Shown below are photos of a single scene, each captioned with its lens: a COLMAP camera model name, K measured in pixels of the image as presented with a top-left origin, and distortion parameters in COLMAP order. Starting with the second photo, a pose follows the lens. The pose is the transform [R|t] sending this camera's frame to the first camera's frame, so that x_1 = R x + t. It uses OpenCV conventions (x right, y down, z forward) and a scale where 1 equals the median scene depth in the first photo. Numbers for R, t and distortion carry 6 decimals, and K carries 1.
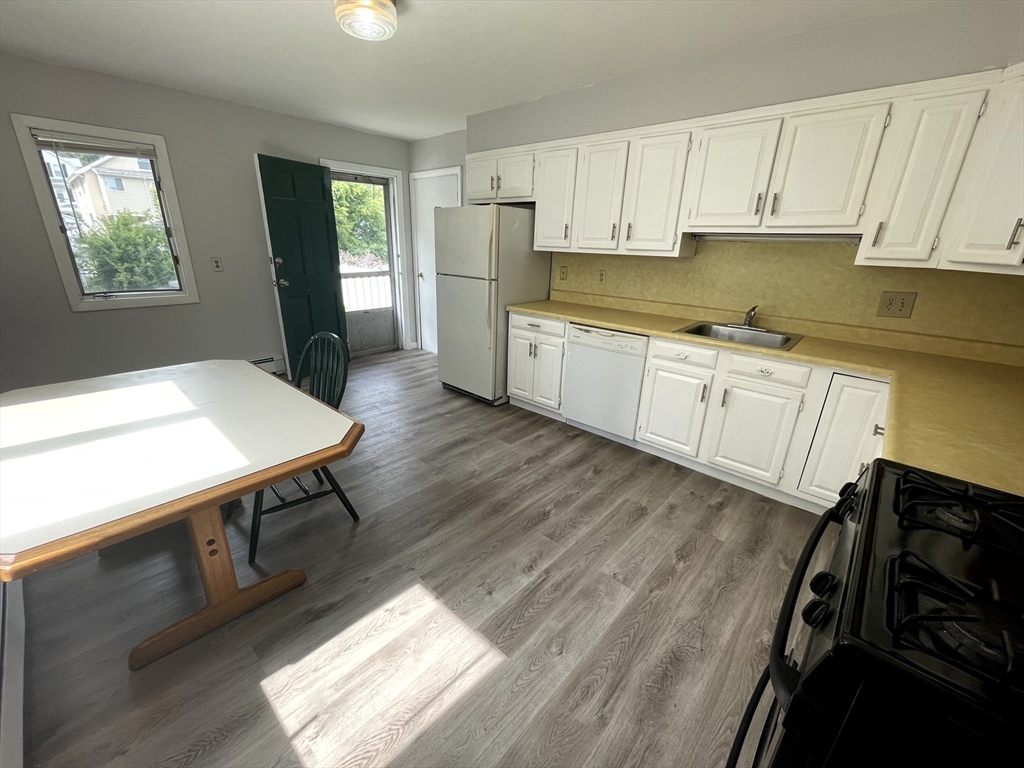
lens RADIAL K [[412.3, 0, 503.3], [0, 412.3, 386.1], [0, 0, 1]] dist [-0.007519, -0.000344]
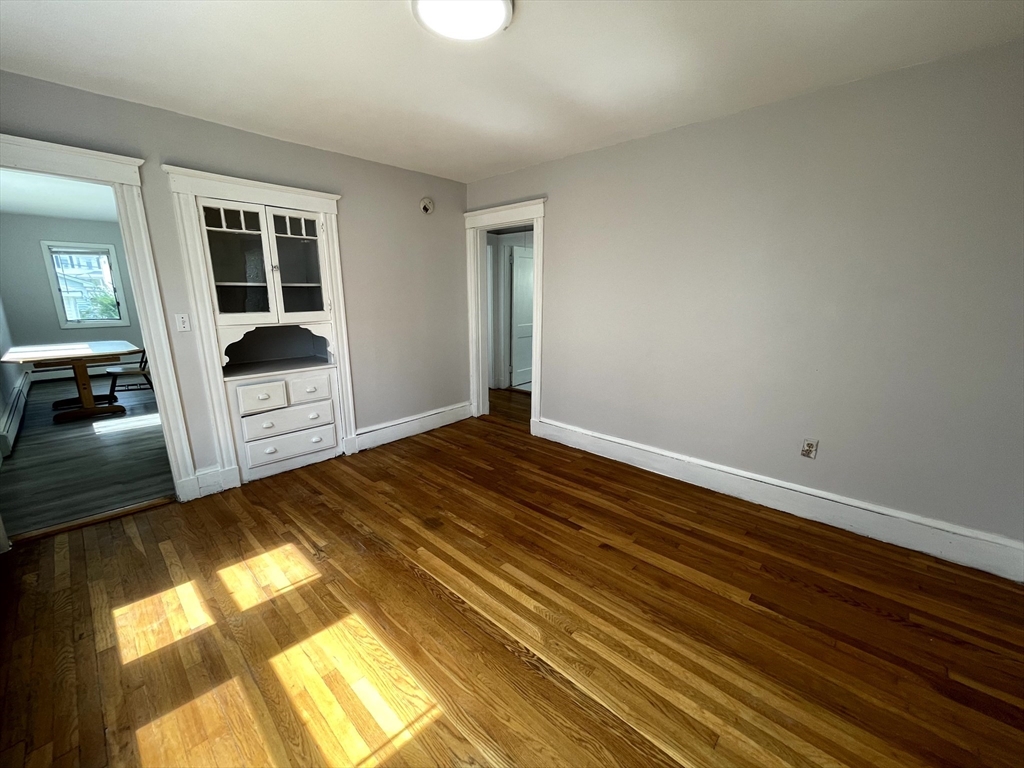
lens RADIAL K [[412.3, 0, 503.3], [0, 412.3, 386.1], [0, 0, 1]] dist [-0.007519, -0.000344]
pose [[0.999579, -0.027020, -0.010609, 1.711284], [0.025635, 0.993139, -0.114097, 0.573727], [0.013619, 0.113777, 0.993413, -1.411745]]
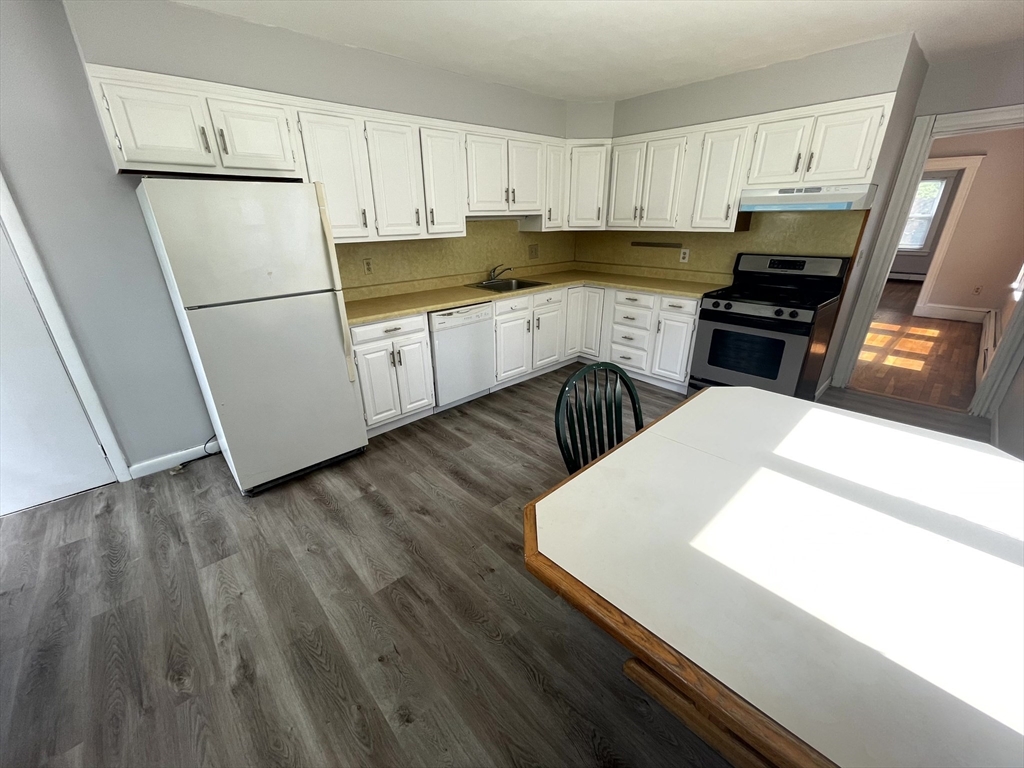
lens RADIAL K [[412.3, 0, 503.3], [0, 412.3, 386.1], [0, 0, 1]] dist [-0.007519, -0.000344]
pose [[0.083634, -0.406912, 0.909631, -0.782320], [0.348388, 0.867164, 0.355883, -0.289338], [-0.933612, 0.287140, 0.214288, 0.676688]]
